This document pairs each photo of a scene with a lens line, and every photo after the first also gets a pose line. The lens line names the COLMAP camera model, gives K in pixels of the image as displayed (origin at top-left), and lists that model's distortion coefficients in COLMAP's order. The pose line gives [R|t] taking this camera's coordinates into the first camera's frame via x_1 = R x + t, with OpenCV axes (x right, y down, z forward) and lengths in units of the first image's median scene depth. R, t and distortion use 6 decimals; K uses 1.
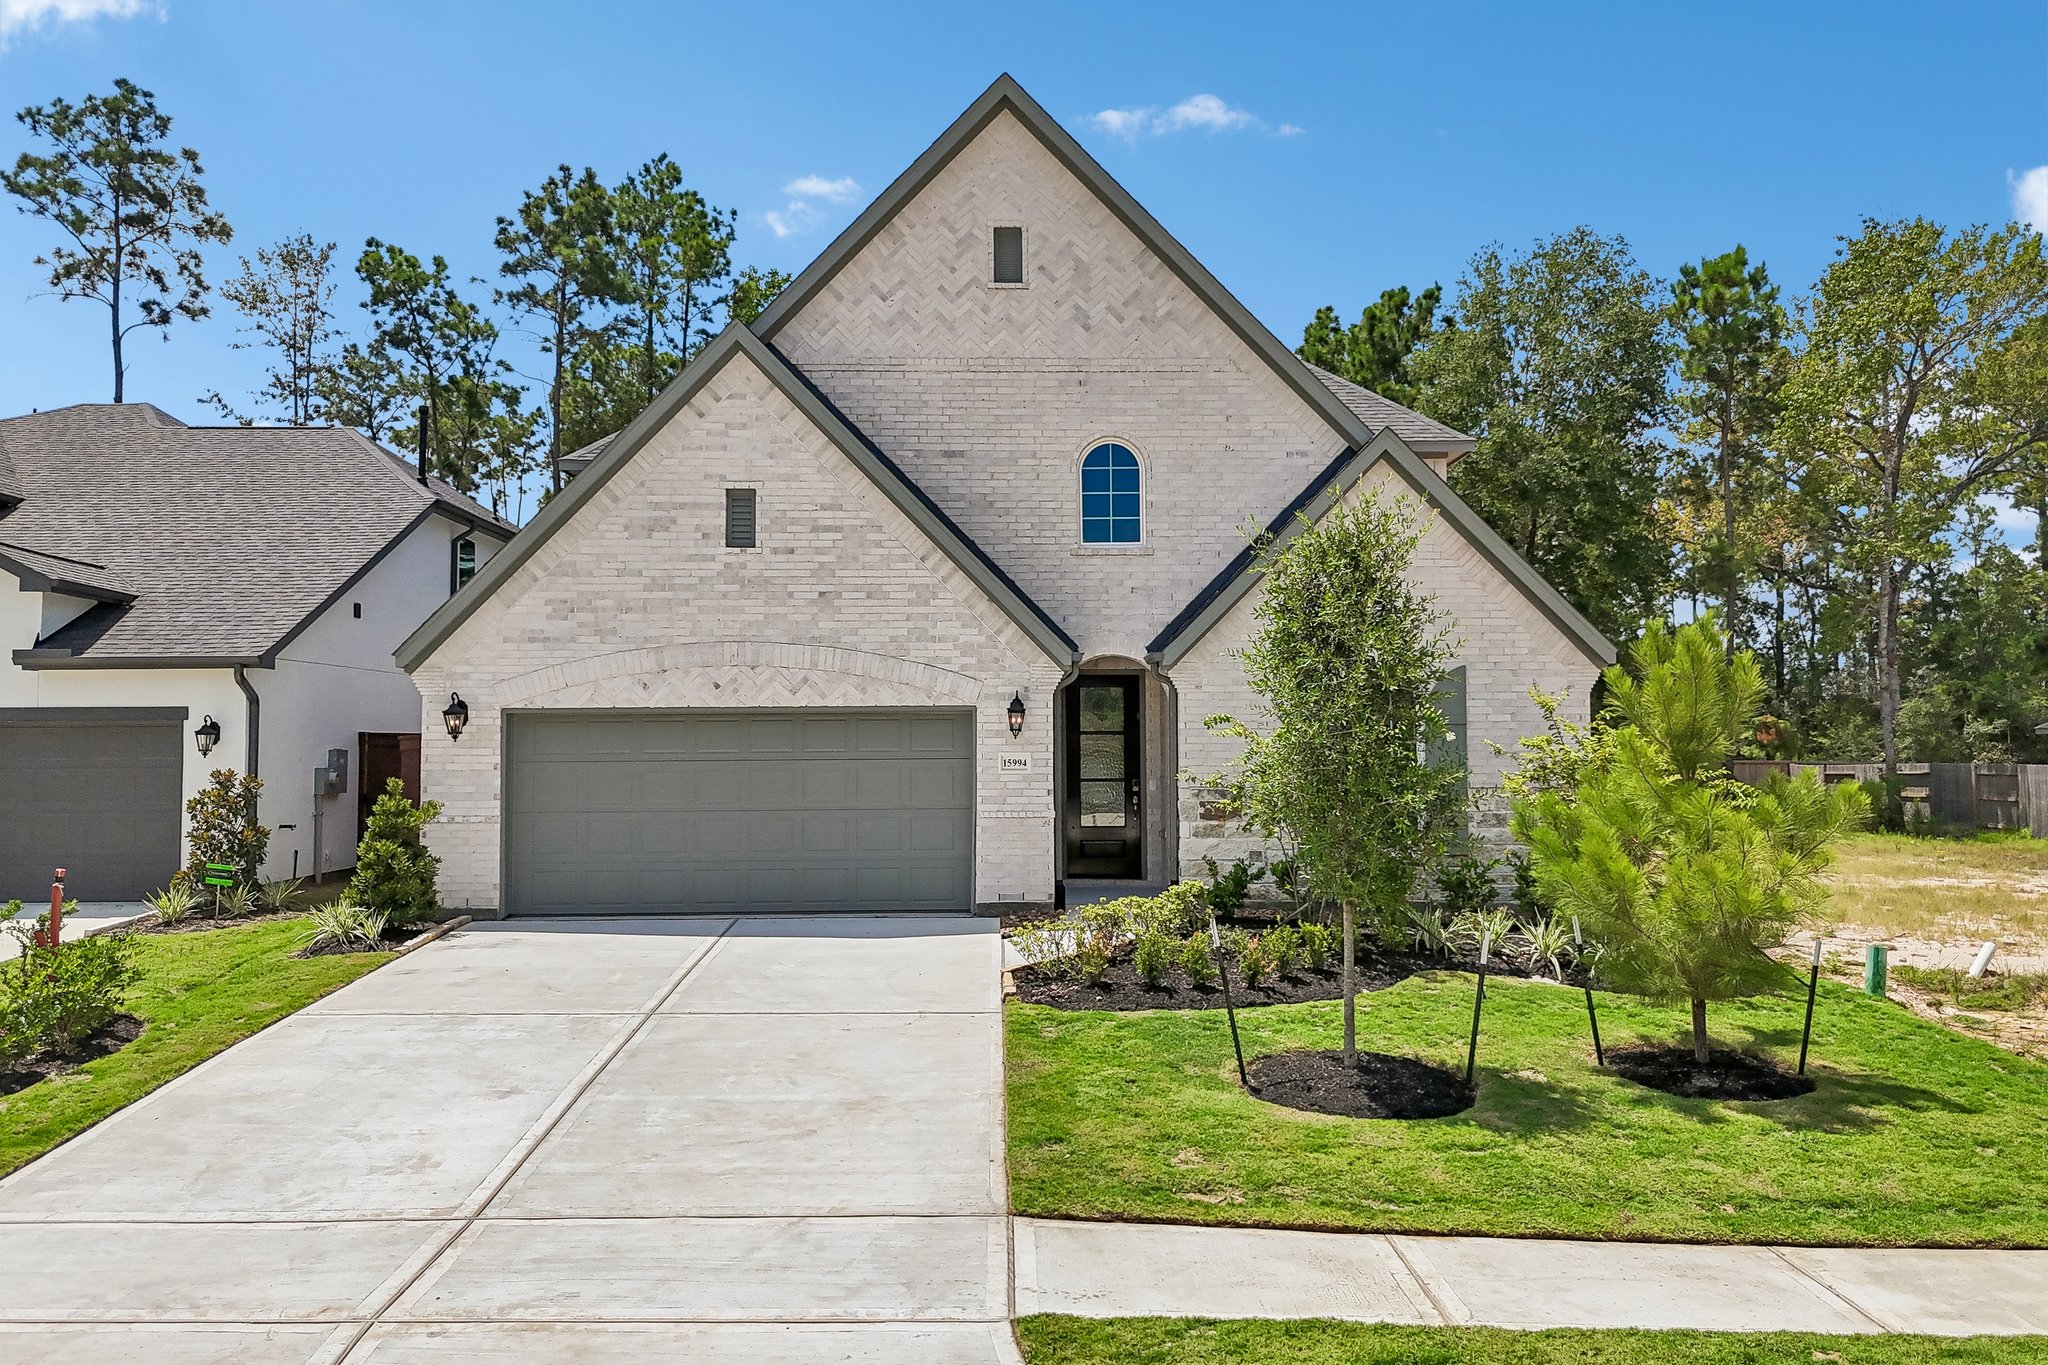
lens RADIAL K [[1506.7, 0, 1024.0], [0, 1506.7, 682.5], [0, 0, 1]] dist [0.040640, -0.007238]
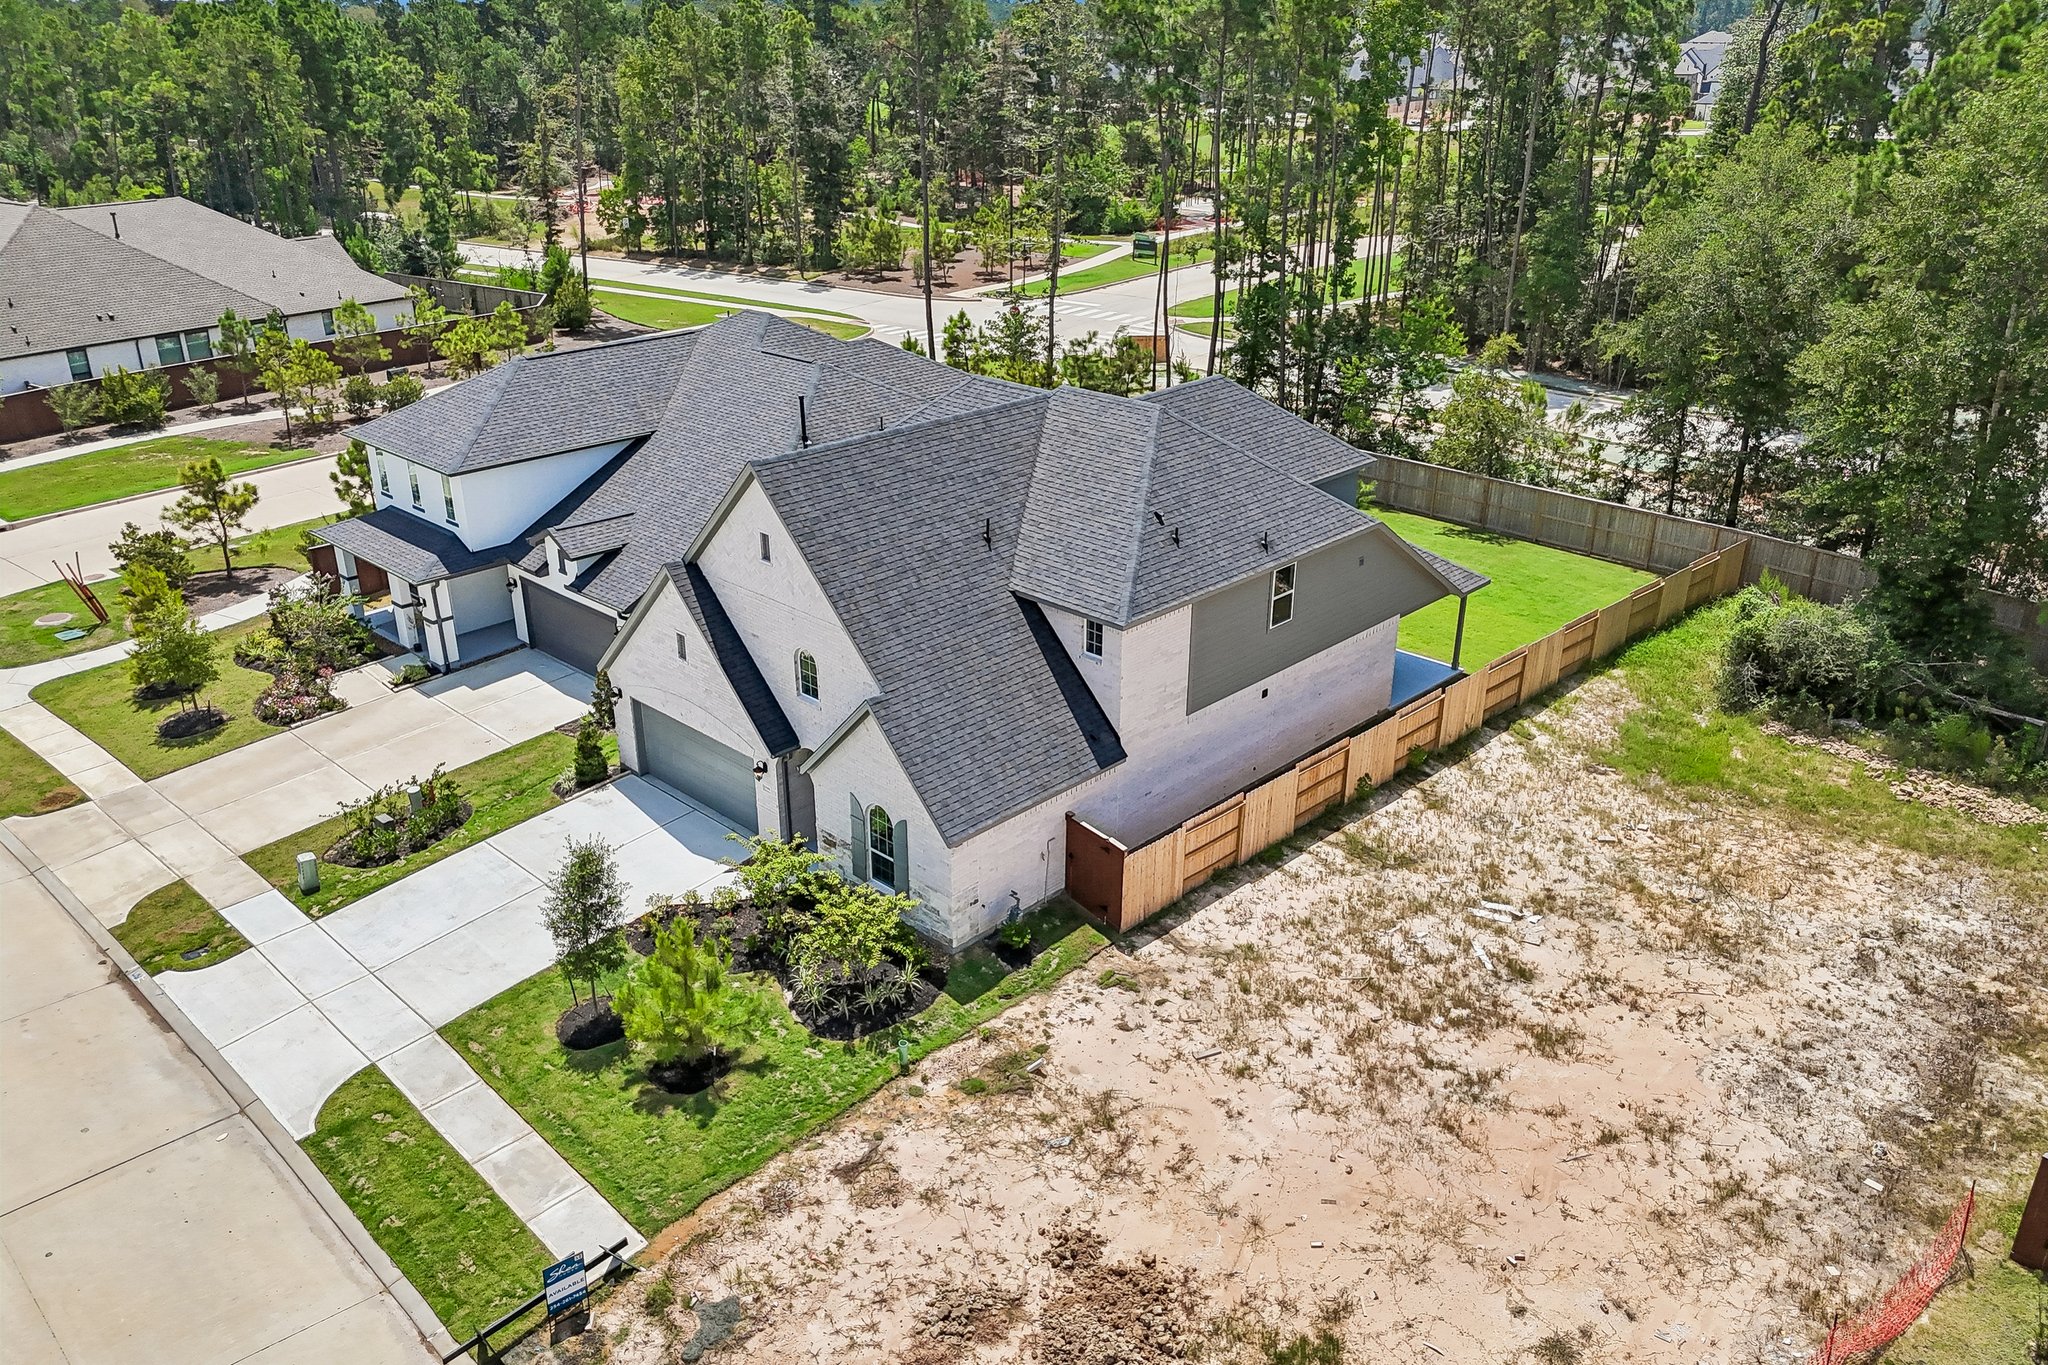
lens RADIAL K [[1506.7, 0, 1024.0], [0, 1506.7, 682.5], [0, 0, 1]] dist [0.040640, -0.007238]
pose [[0.721793, 0.282784, -0.631703, 1.553340], [0.024989, 0.901478, 0.432104, -0.988648], [0.691658, -0.327675, 0.643613, -0.072542]]
